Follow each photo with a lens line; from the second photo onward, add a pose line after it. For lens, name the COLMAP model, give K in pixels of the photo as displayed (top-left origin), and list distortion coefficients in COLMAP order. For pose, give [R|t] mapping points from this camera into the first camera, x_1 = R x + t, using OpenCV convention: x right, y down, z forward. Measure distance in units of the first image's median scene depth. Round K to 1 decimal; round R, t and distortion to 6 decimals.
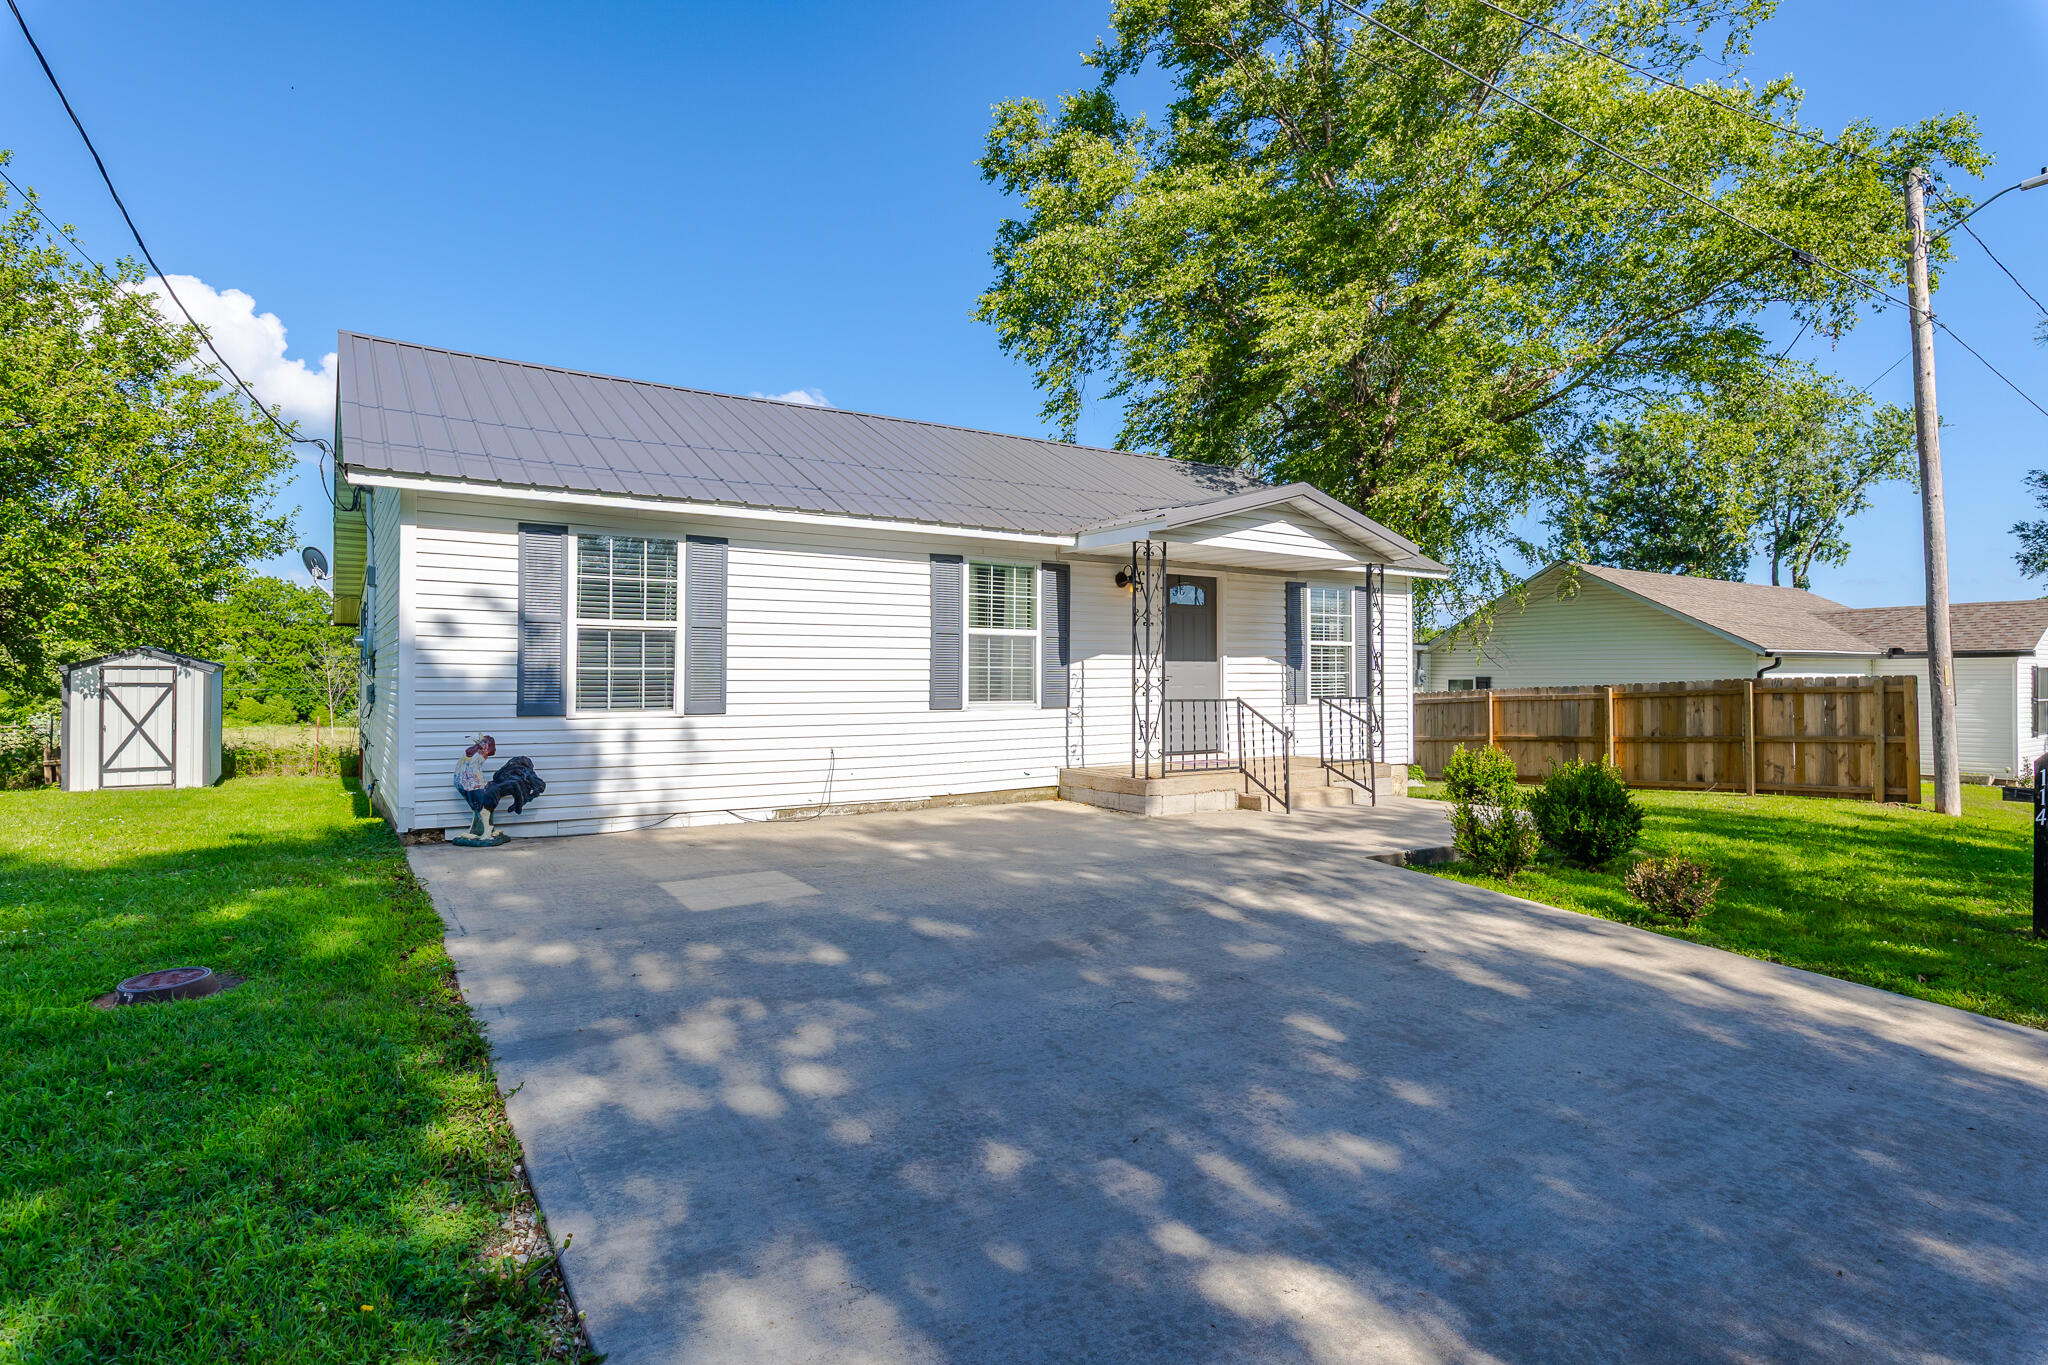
lens RADIAL K [[984.5, 0, 1024.0], [0, 984.5, 682.5], [0, 0, 1]] dist [-0.000205, -0.000049]
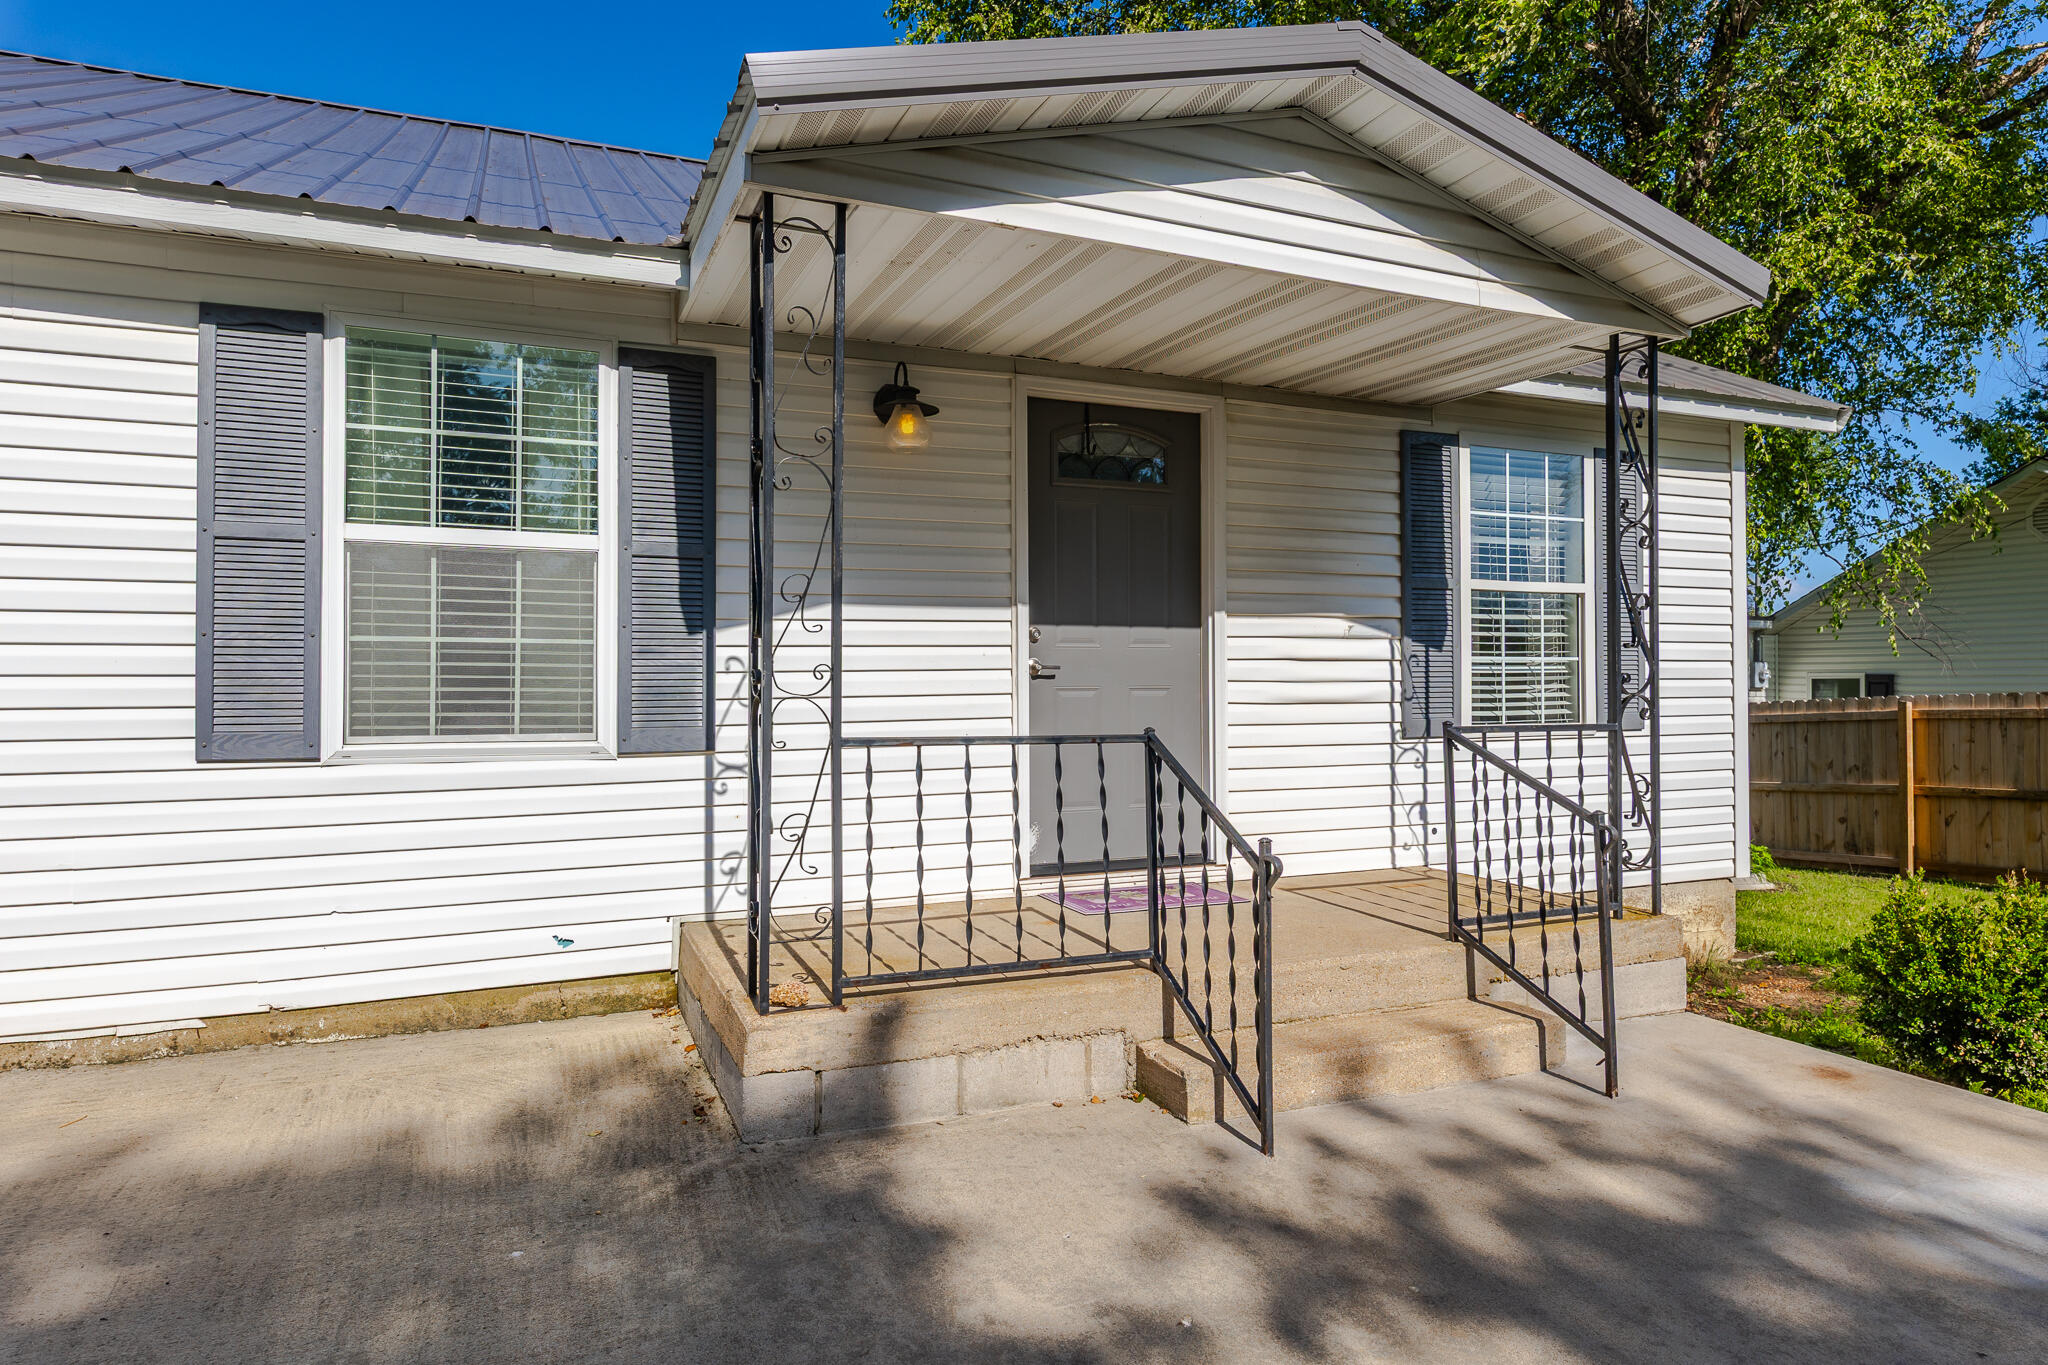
lens RADIAL K [[1184.3, 0, 1024.0], [0, 1184.3, 682.5], [0, 0, 1]] dist [0.003157, 0.001214]
pose [[0.985647, -0.000140, -0.168822, 0.212448], [-0.000137, 0.999999, -0.001634, 0.000692], [0.168822, 0.001633, 0.985645, 0.542547]]
